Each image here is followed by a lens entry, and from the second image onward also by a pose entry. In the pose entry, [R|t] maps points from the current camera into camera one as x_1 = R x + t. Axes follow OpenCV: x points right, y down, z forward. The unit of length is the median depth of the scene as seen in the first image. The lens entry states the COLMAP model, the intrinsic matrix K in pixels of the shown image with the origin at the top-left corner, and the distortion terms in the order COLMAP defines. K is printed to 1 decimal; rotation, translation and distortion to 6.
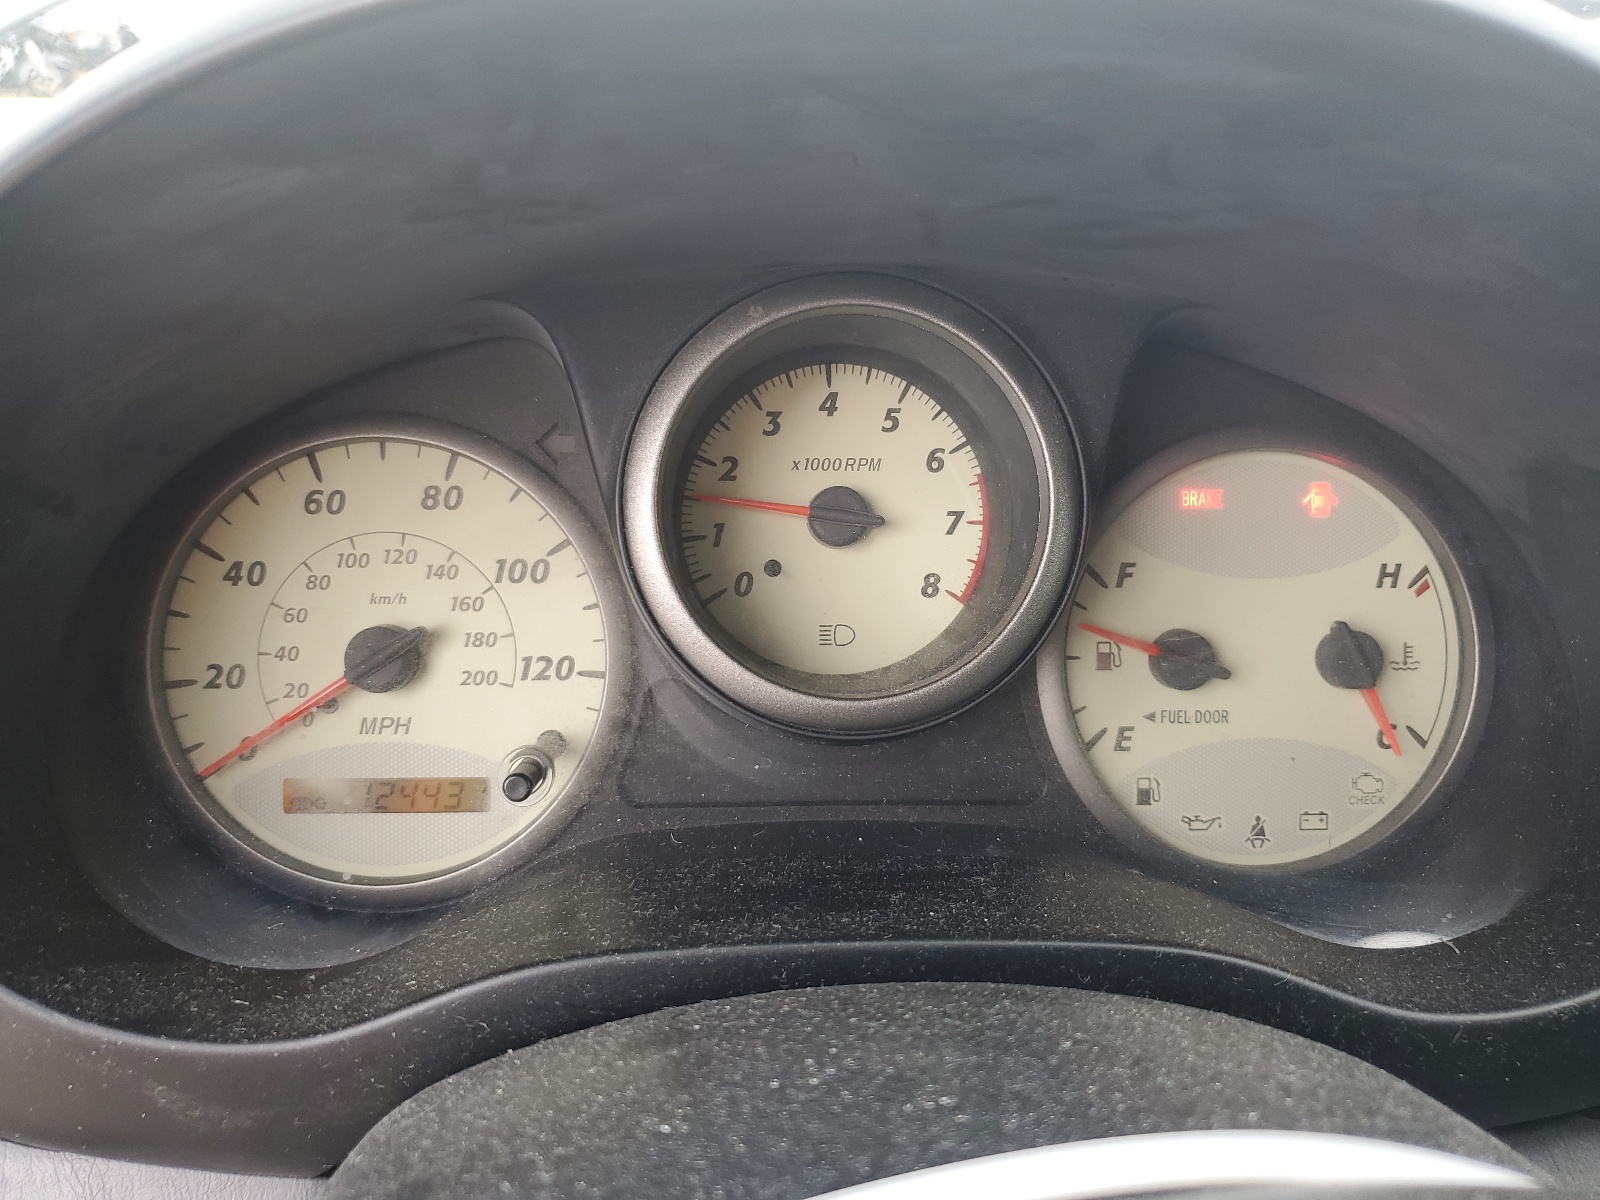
lens RADIAL K [[1216.0, 0, 799.9], [0, 1216.0, 599.6], [0, 0, 1]] dist [-0.003573, -0.000771]
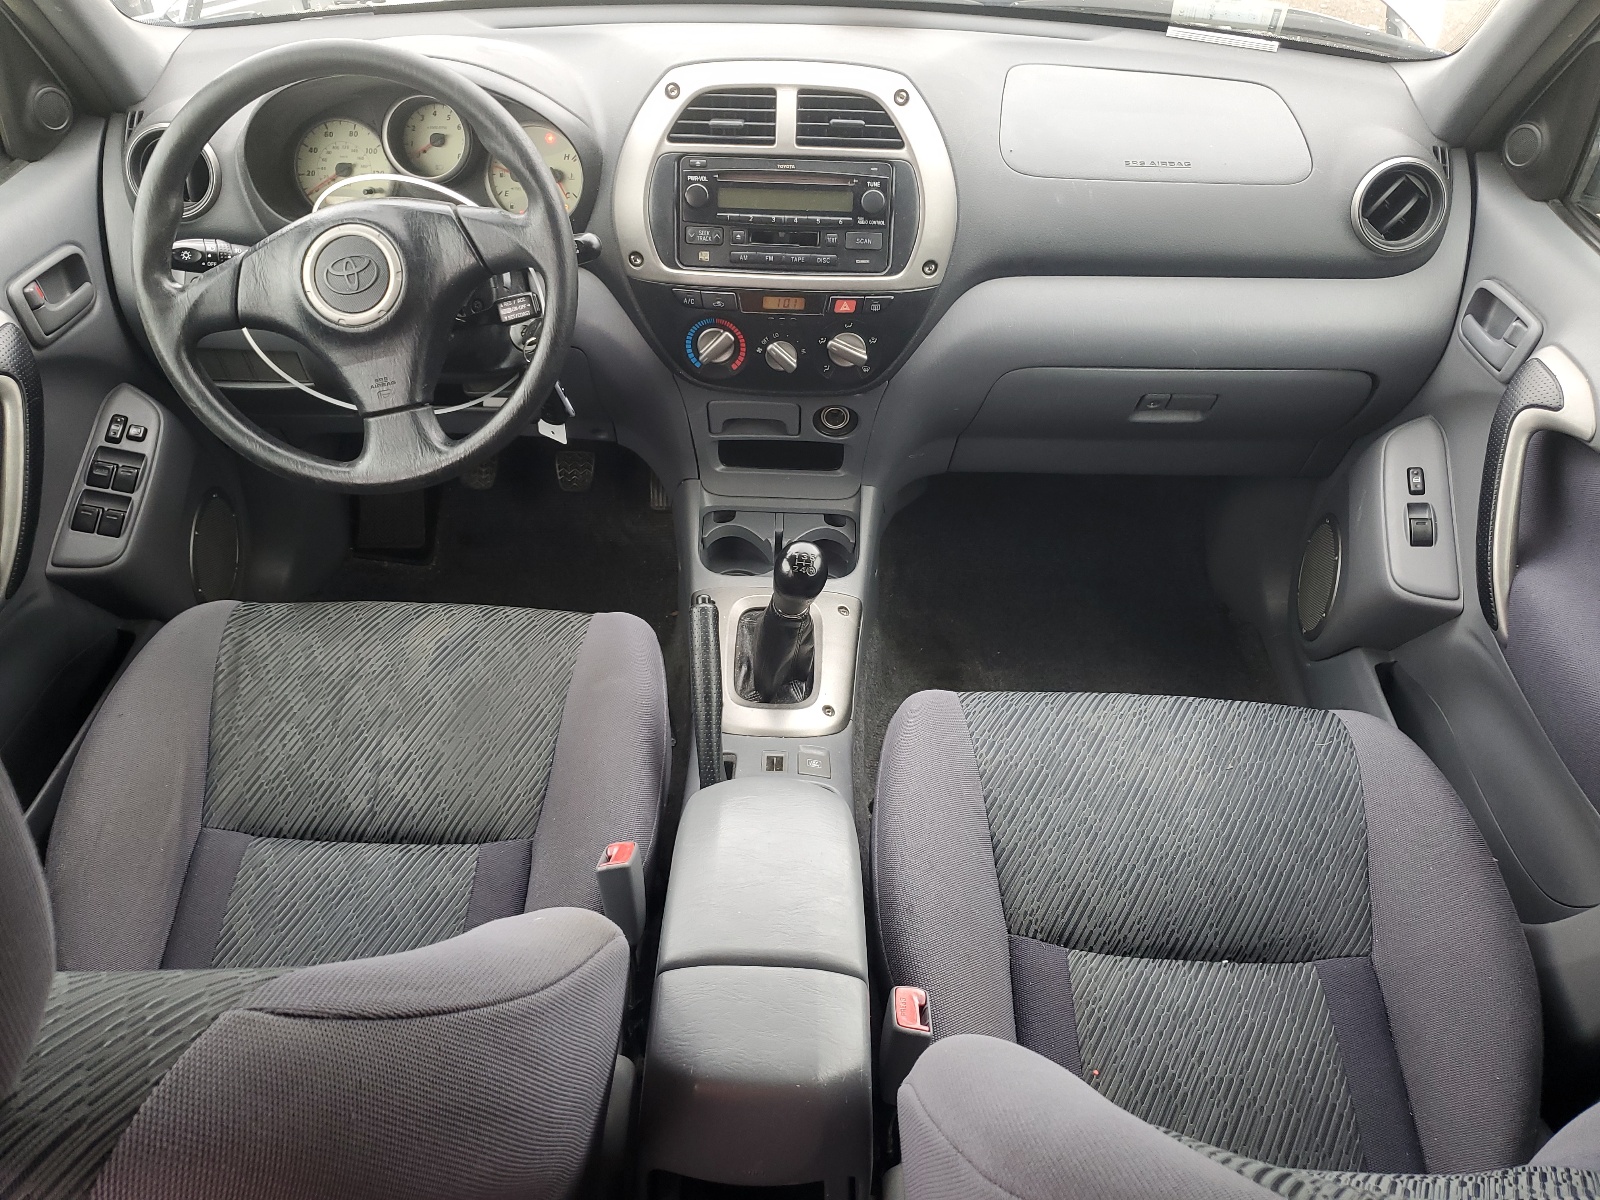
lens RADIAL K [[1216.0, 0, 799.2], [0, 1216.0, 599.9], [0, 0, 1]] dist [-0.003573, -0.000771]
pose [[0.925710, -0.106753, 0.362857, -0.559186], [-0.013350, 0.949524, 0.313410, 0.124516], [-0.377999, -0.294971, 0.877558, -4.050203]]
